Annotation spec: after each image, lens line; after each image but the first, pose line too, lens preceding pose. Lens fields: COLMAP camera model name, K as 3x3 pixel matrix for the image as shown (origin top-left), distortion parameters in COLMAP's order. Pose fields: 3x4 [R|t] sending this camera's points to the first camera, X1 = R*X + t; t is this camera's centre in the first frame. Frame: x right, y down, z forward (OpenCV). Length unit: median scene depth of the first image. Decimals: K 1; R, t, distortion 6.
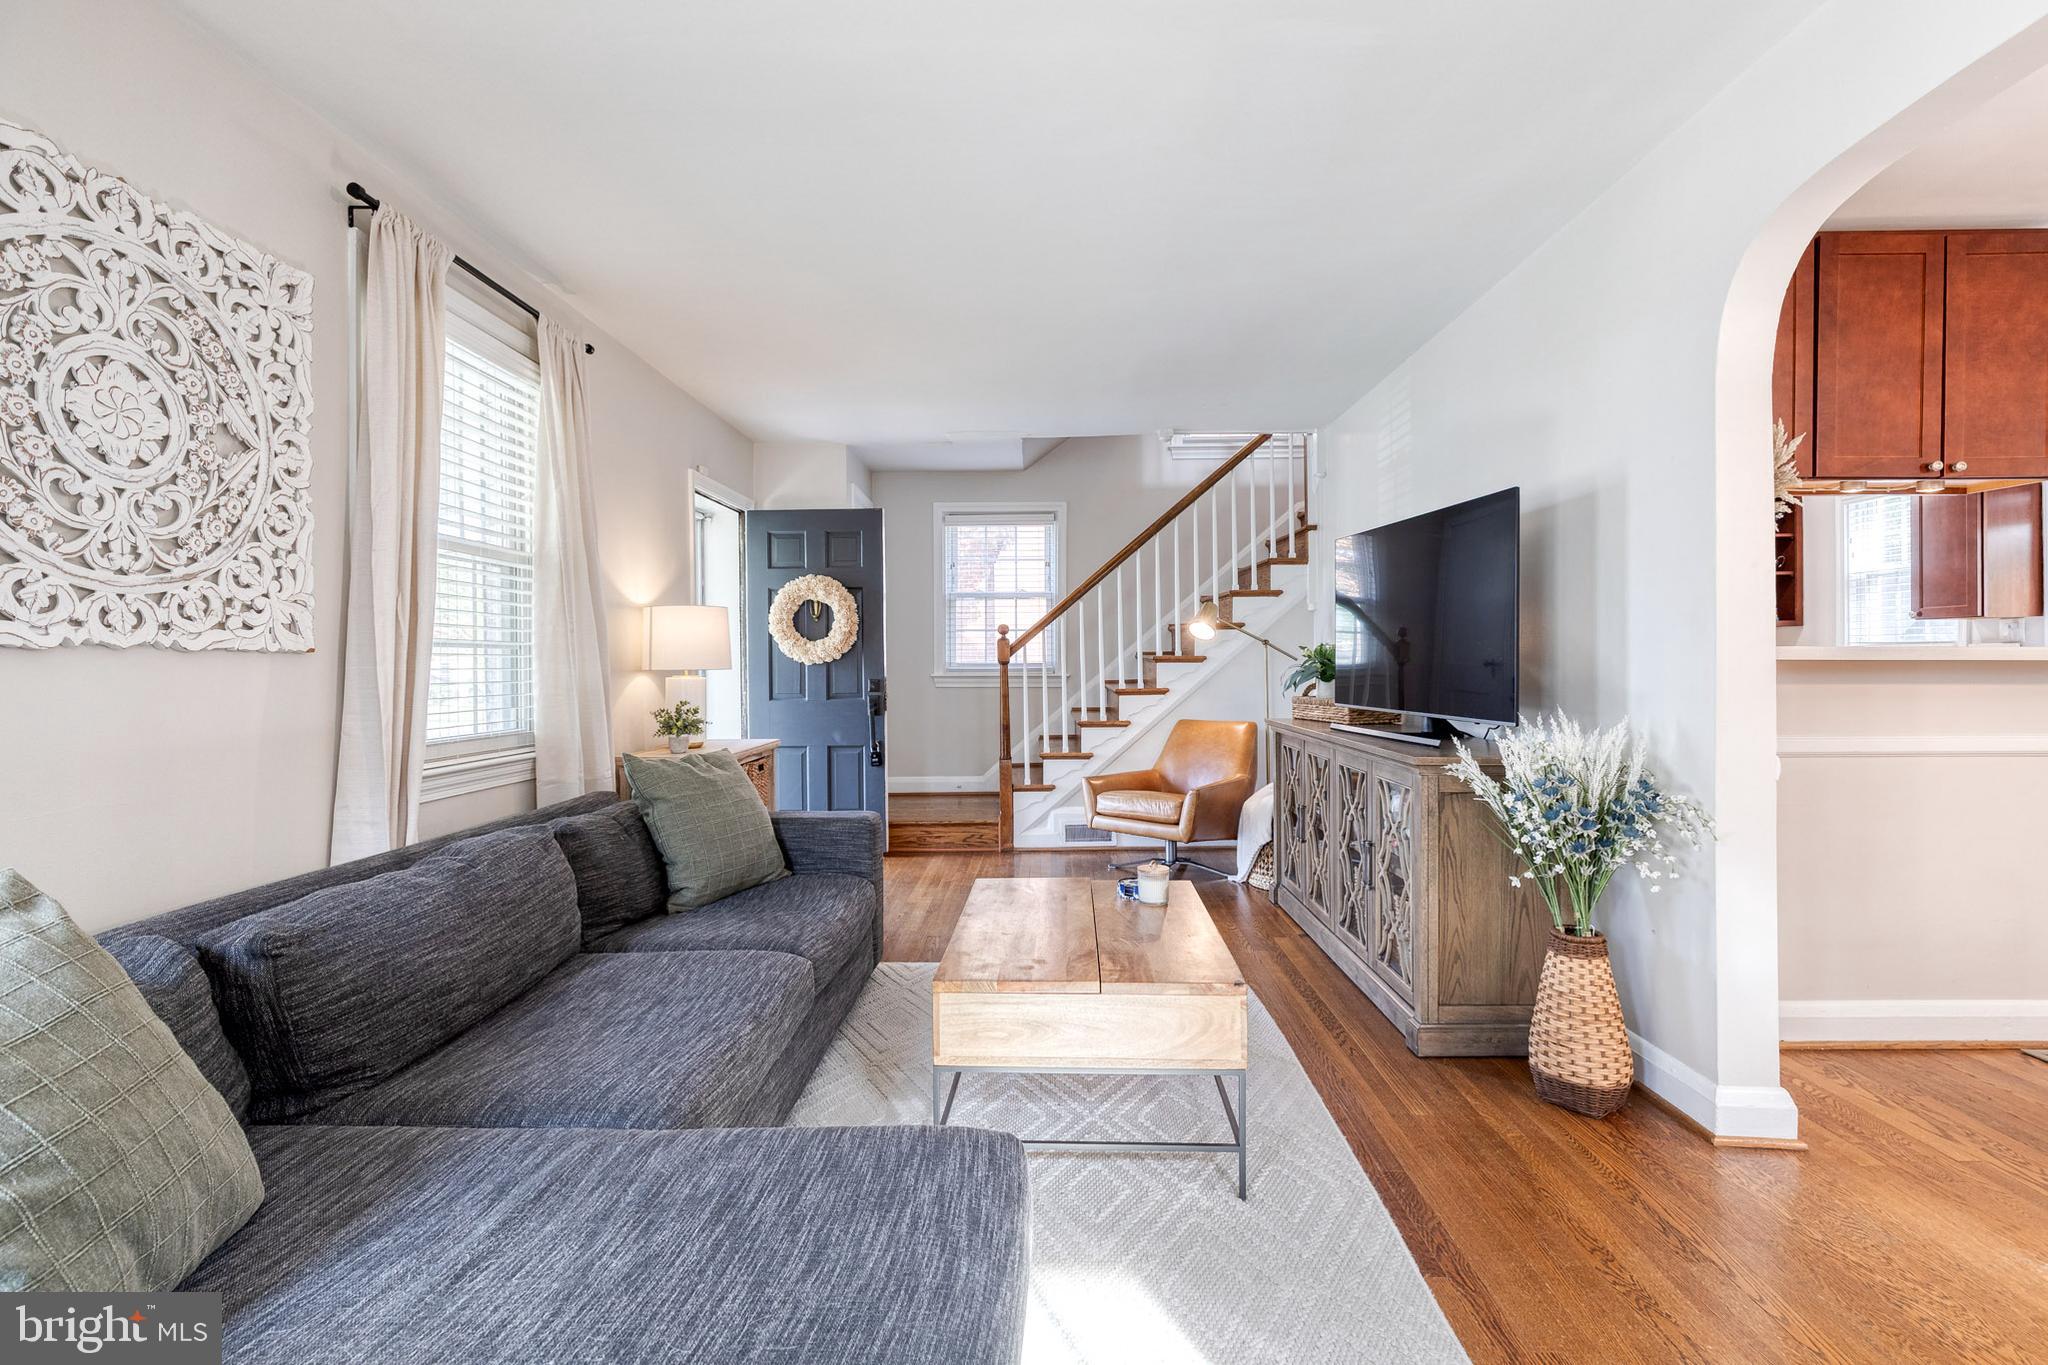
lens RADIAL K [[900.4, 0, 1029.4], [0, 900.4, 661.1], [0, 0, 1]] dist [0.002485, -0.000372]
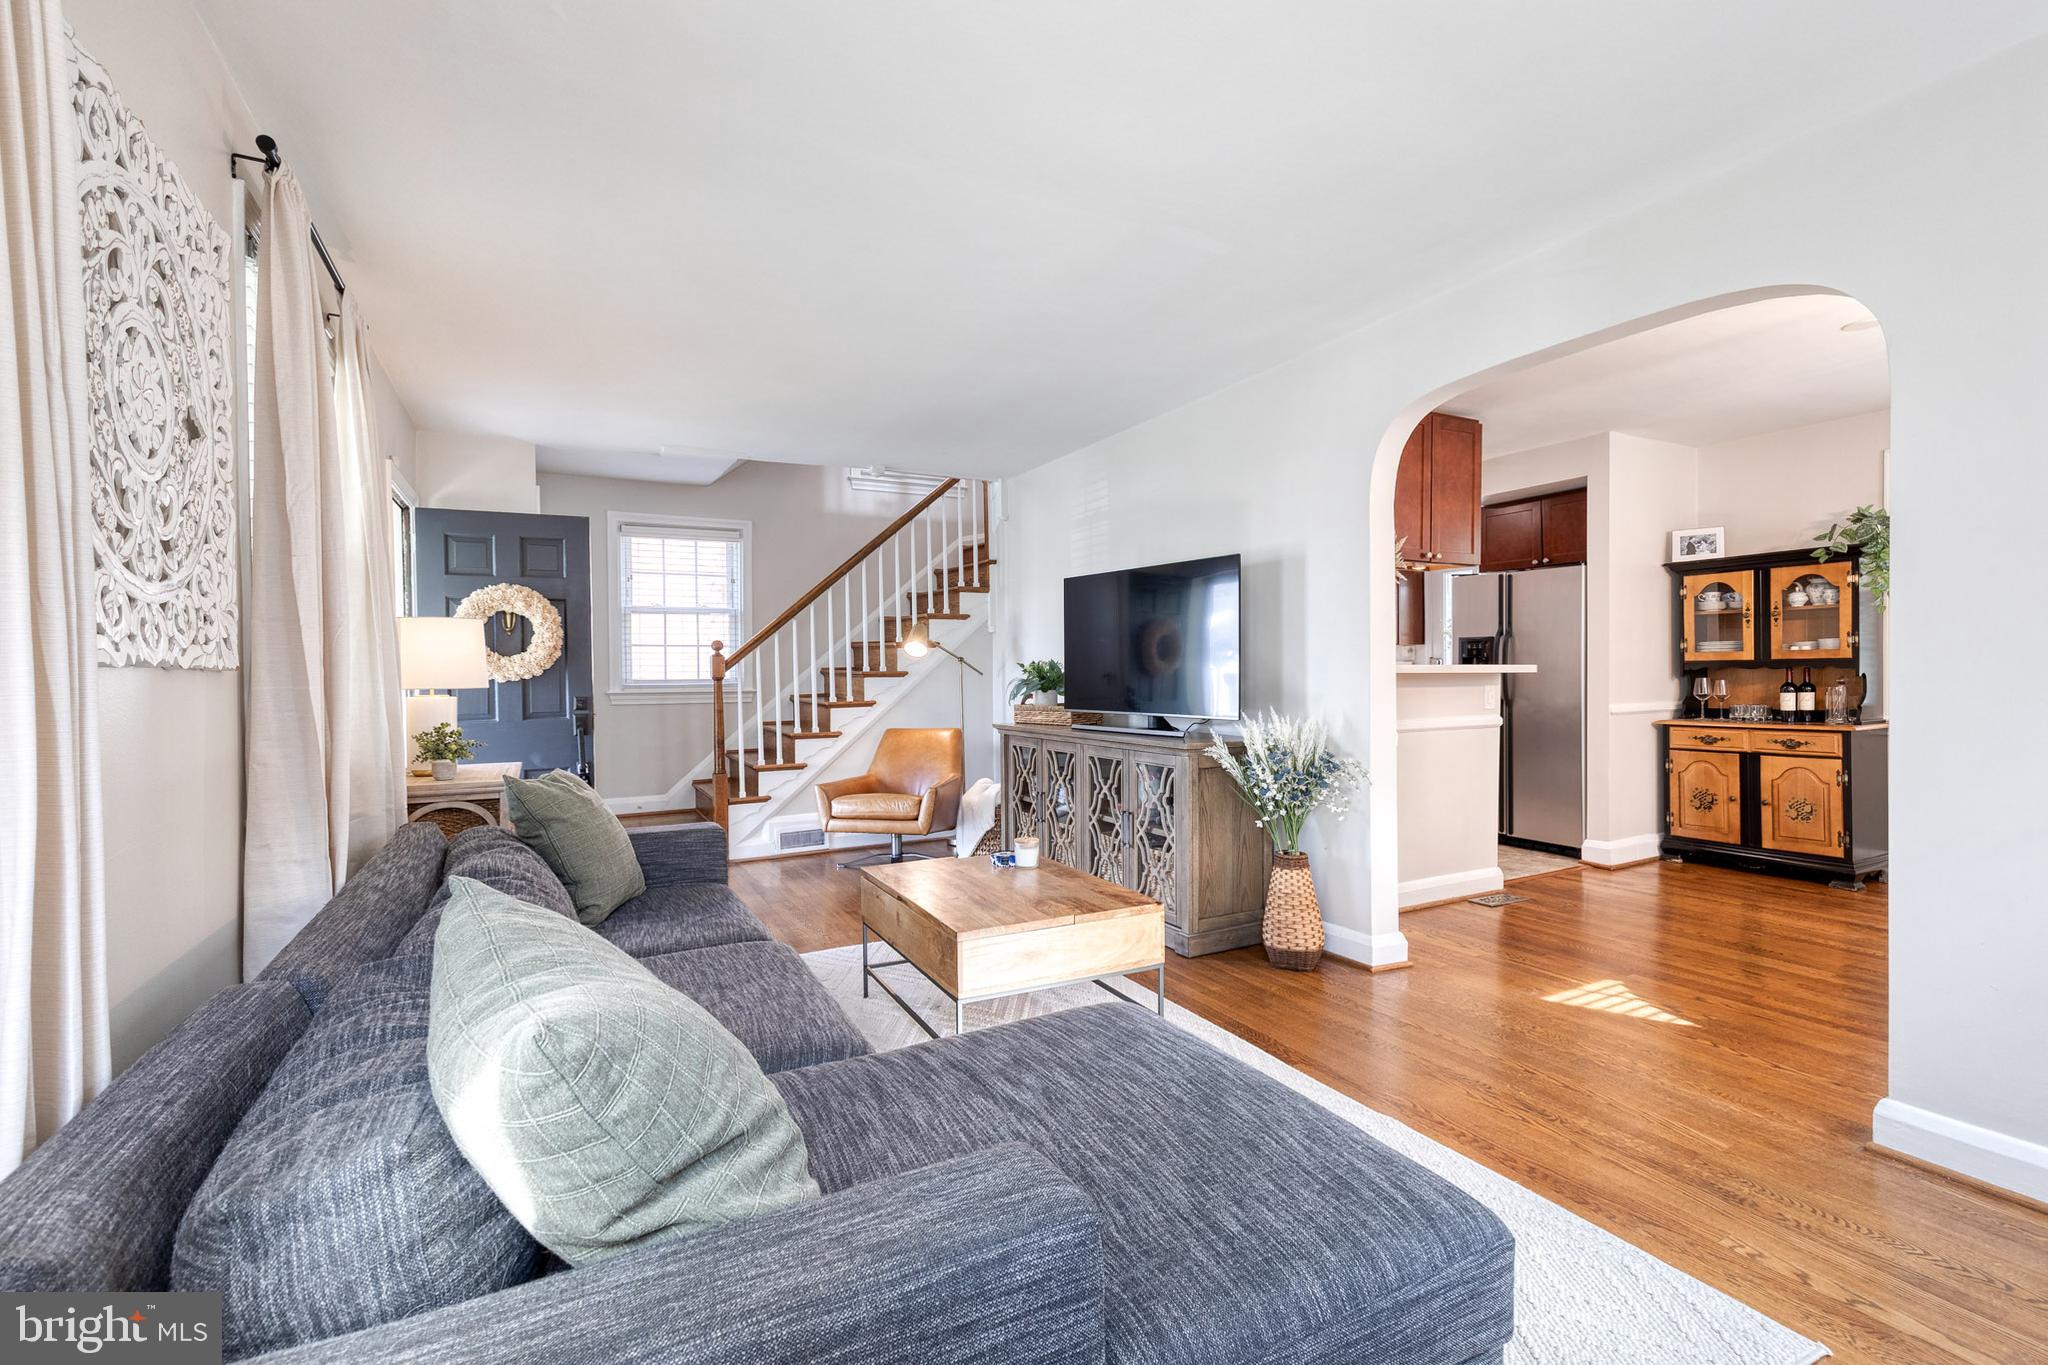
lens RADIAL K [[887.2, 0, 1020.0], [0, 887.2, 682.1], [0, 0, 1]] dist [0.001157, -0.000405]
pose [[0.884983, -0.008286, 0.465550, -0.220035], [0.005114, 0.999954, 0.008076, -0.000638], [-0.465596, -0.004766, 0.884984, -0.047301]]
